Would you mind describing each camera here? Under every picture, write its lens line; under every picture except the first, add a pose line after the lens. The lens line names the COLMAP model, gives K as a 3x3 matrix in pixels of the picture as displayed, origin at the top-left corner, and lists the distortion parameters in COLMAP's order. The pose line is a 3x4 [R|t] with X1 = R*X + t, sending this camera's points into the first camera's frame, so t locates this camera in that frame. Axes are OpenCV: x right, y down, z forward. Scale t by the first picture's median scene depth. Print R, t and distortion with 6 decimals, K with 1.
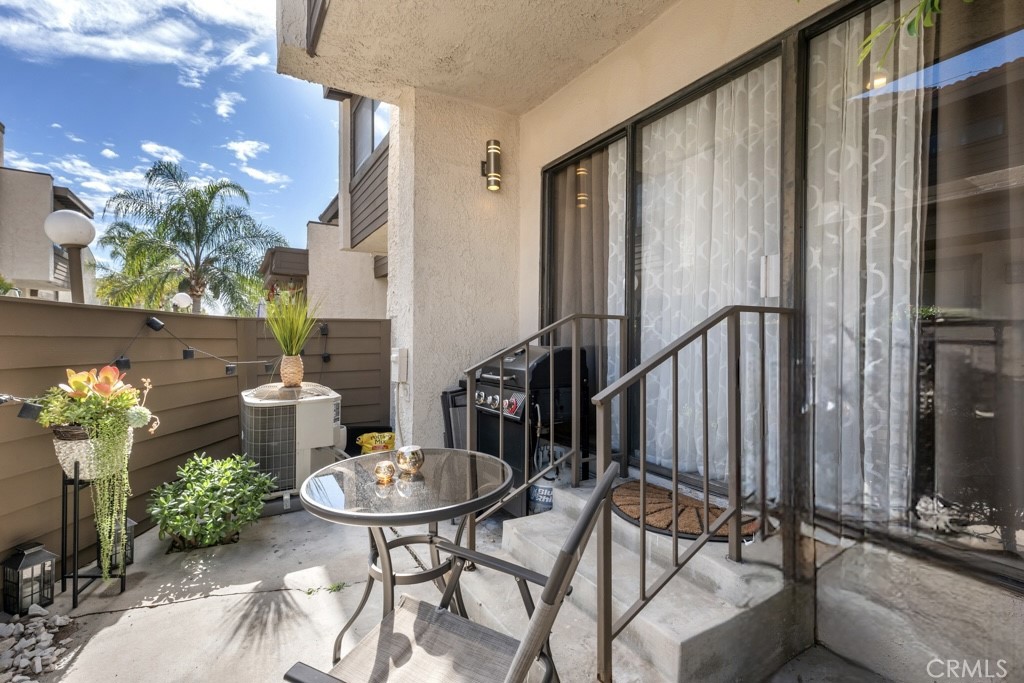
lens RADIAL K [[463.2, 0, 512.0], [0, 463.2, 338.5], [0, 0, 1]] dist [-0.008934, 0.002039]
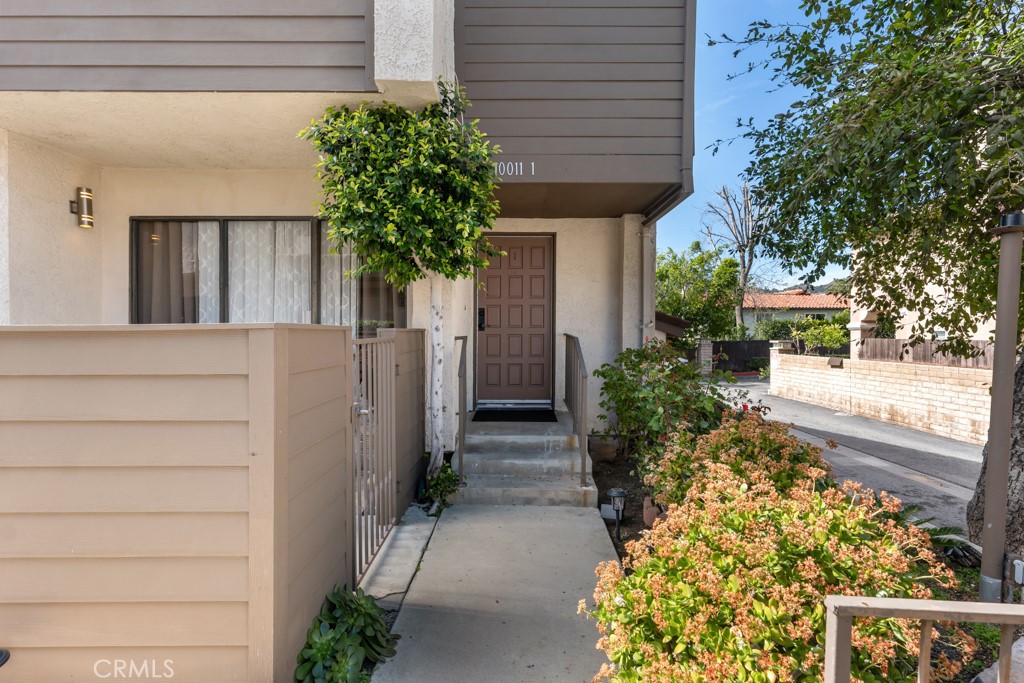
lens RADIAL K [[483.3, 0, 513.5], [0, 483.3, 341.1], [0, 0, 1]] dist [0.001129, -0.001068]
pose [[0.526551, -0.017429, 0.849965, -0.575113], [-0.000130, 0.999788, 0.020581, -0.048672], [-0.850144, -0.010948, 0.526437, -0.695545]]
